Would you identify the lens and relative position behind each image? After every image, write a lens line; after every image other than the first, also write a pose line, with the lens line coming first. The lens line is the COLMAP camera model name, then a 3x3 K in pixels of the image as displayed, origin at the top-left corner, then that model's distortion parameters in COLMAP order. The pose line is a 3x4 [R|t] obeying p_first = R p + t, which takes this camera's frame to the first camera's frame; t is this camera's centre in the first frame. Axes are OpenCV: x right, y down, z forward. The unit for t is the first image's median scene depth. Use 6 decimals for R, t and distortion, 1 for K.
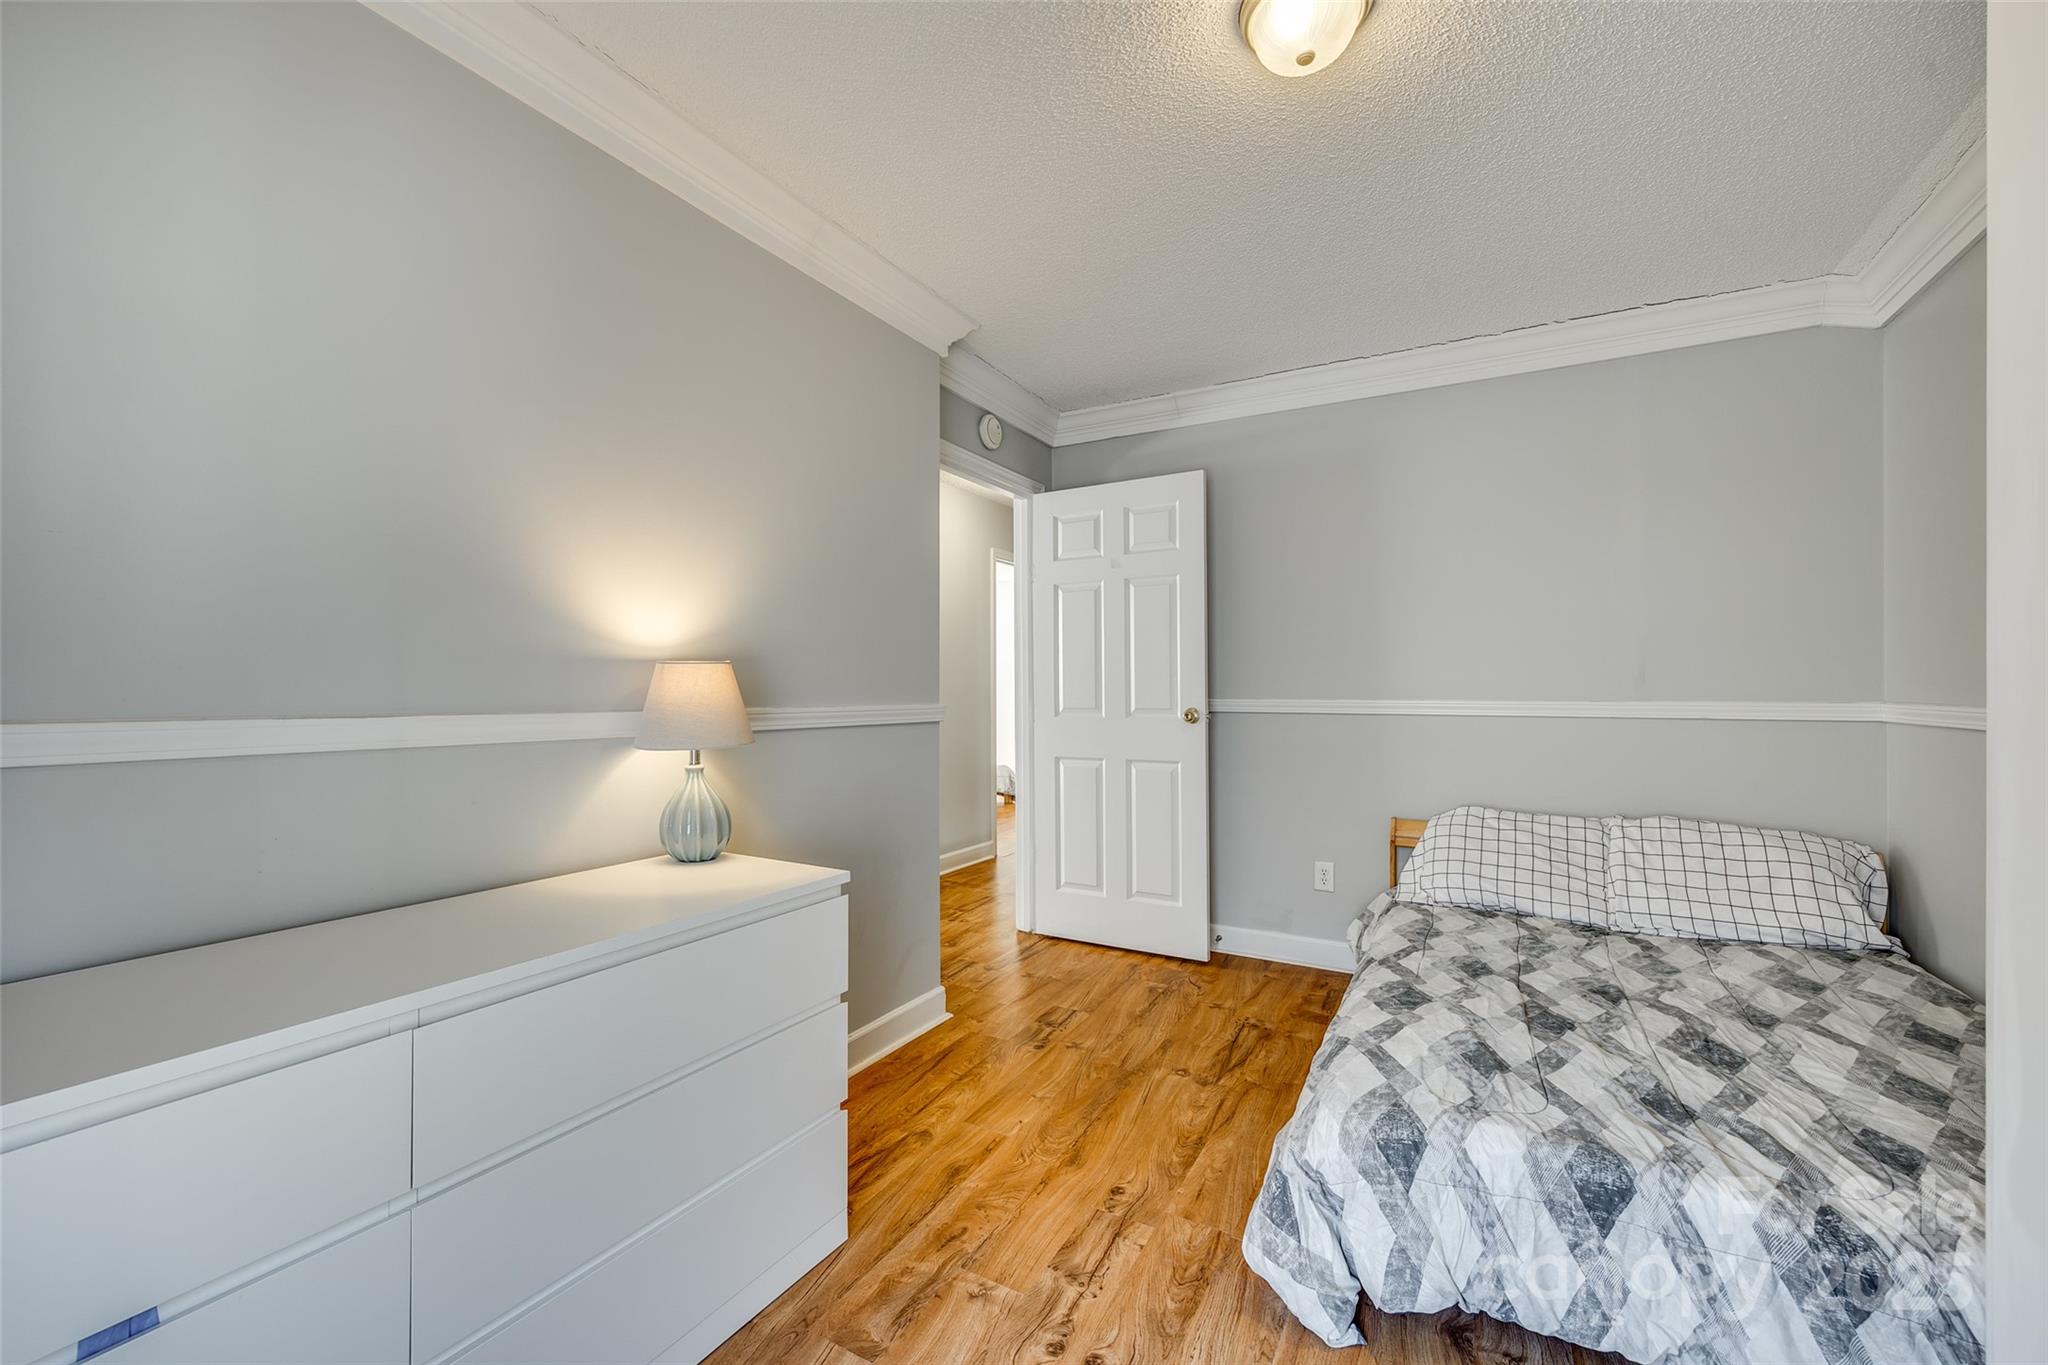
lens RADIAL K [[822.7, 0, 1024.9], [0, 822.7, 688.3], [0, 0, 1]] dist [-0.004450, -0.000339]
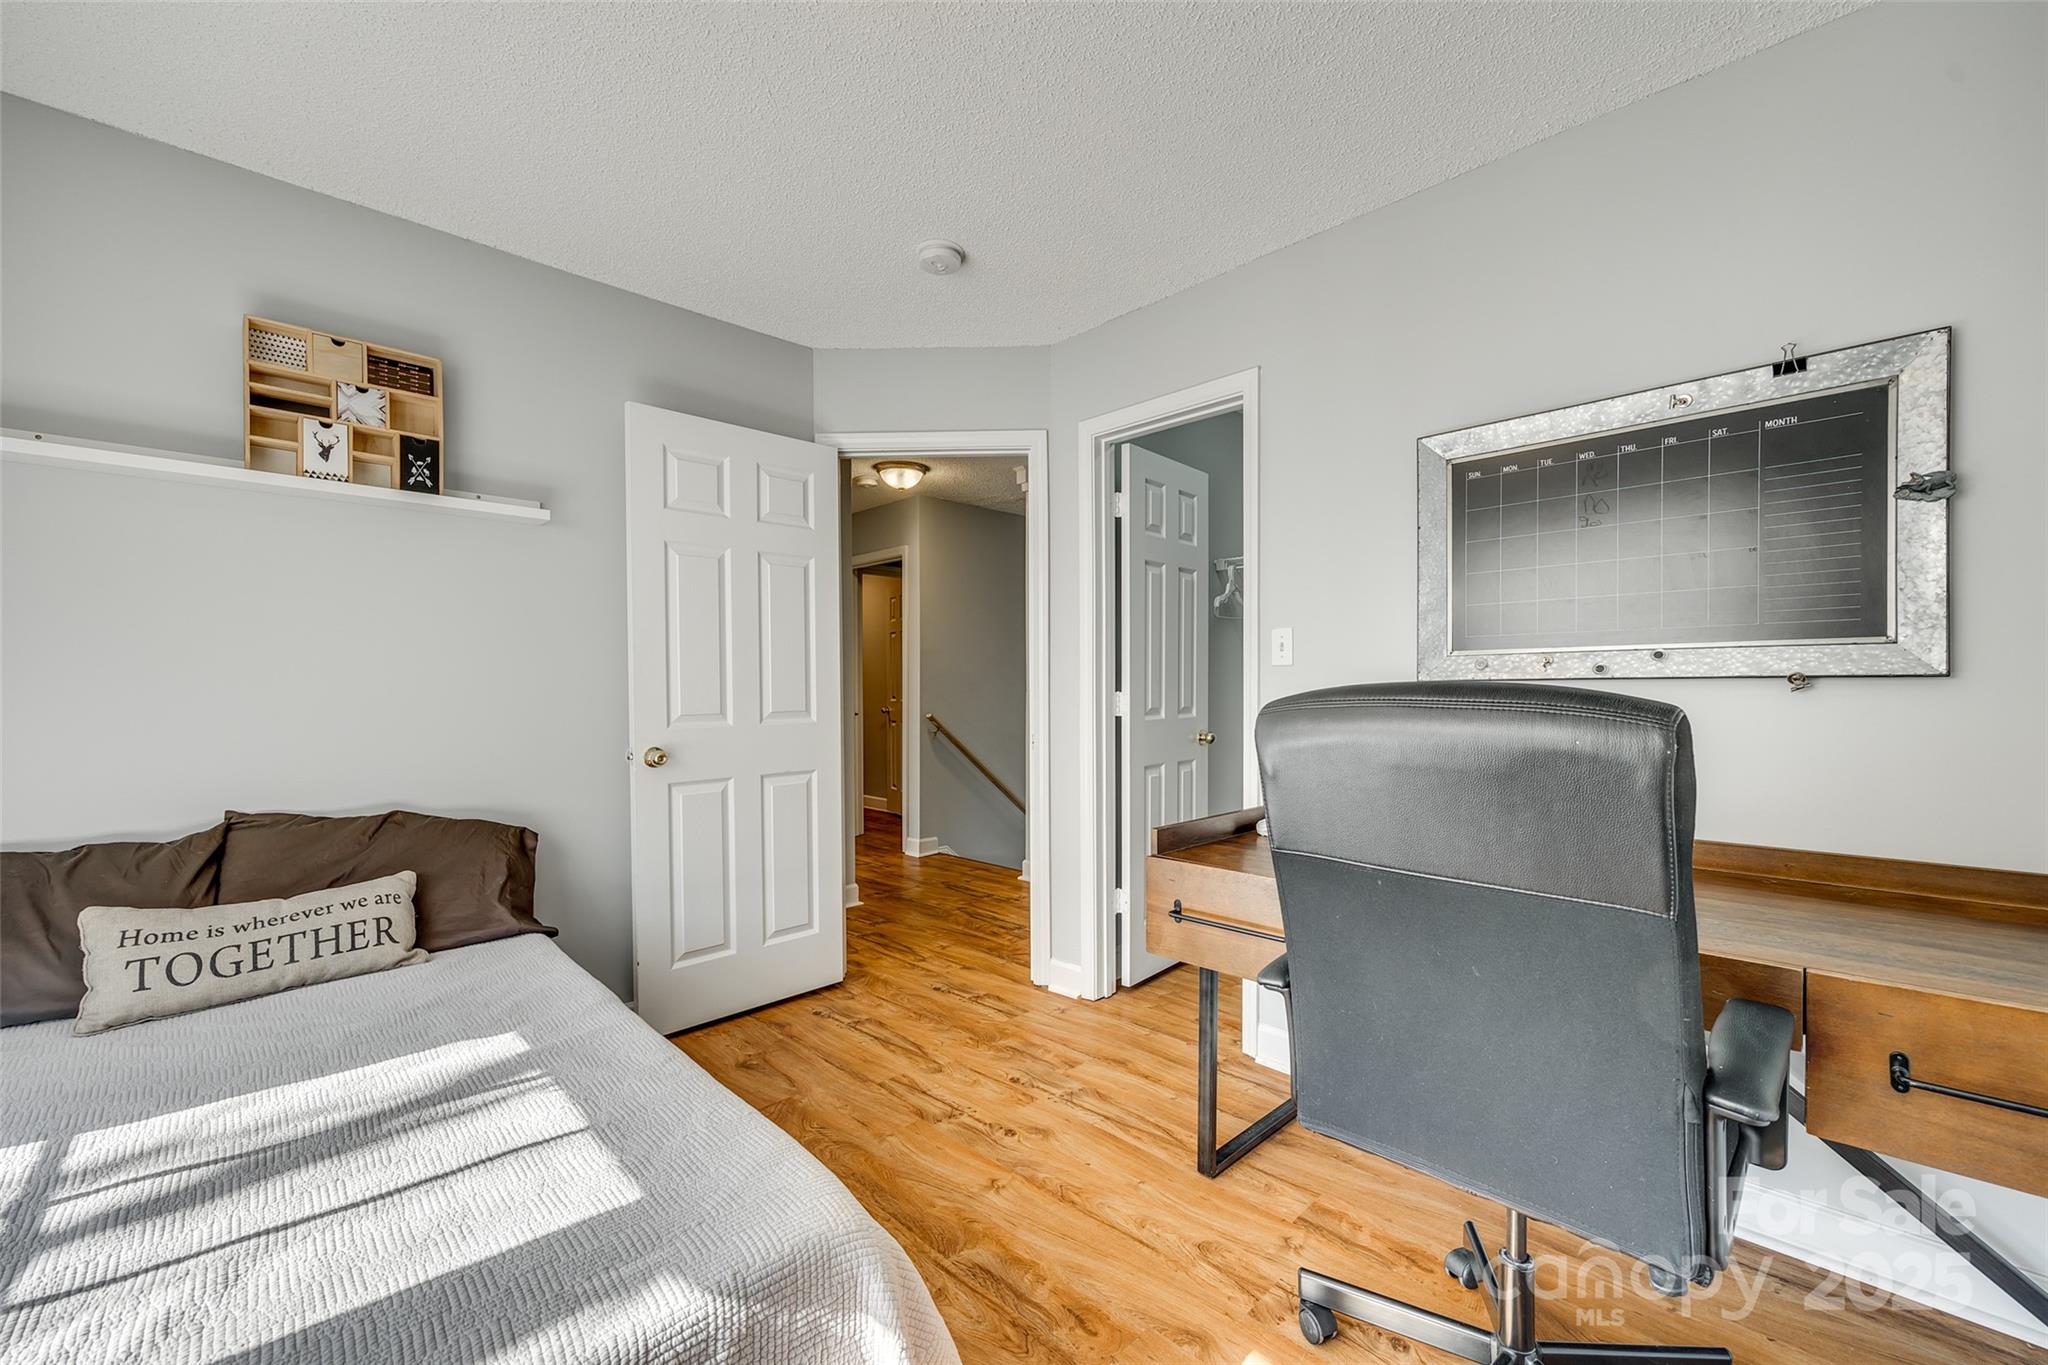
lens RADIAL K [[822.7, 0, 1028.1], [0, 822.7, 692.1], [0, 0, 1]] dist [-0.004450, -0.000339]
pose [[0.281196, 0.005767, 0.959633, -1.971544], [0.005521, 0.999956, -0.007627, 0.035862], [-0.959635, 0.007443, 0.281151, 1.702736]]
